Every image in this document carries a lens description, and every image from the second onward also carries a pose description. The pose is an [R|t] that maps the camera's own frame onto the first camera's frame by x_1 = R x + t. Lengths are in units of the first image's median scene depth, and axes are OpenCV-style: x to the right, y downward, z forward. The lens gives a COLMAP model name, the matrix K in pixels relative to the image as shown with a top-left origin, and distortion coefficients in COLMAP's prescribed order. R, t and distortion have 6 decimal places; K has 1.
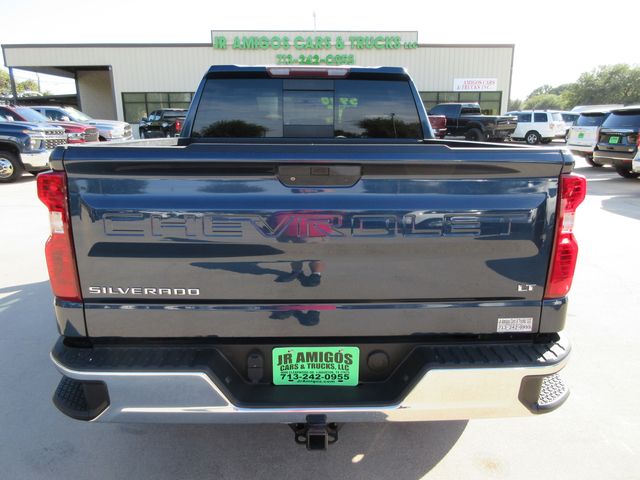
lens RADIAL K [[511.1, 0, 320.0], [0, 511.1, 240.0], [0, 0, 1]] dist [-0.002219, 0.004703]
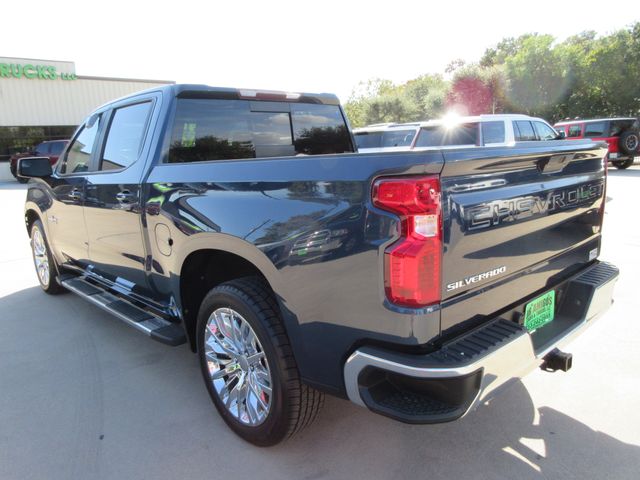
lens RADIAL K [[511.1, 0, 320.0], [0, 511.1, 240.0], [0, 0, 1]] dist [-0.002219, 0.004703]
pose [[0.728884, -0.154403, 0.666999, -0.155063], [0.199202, 0.979916, 0.009156, -0.006868], [-0.655016, 0.126194, 0.745002, 0.045732]]
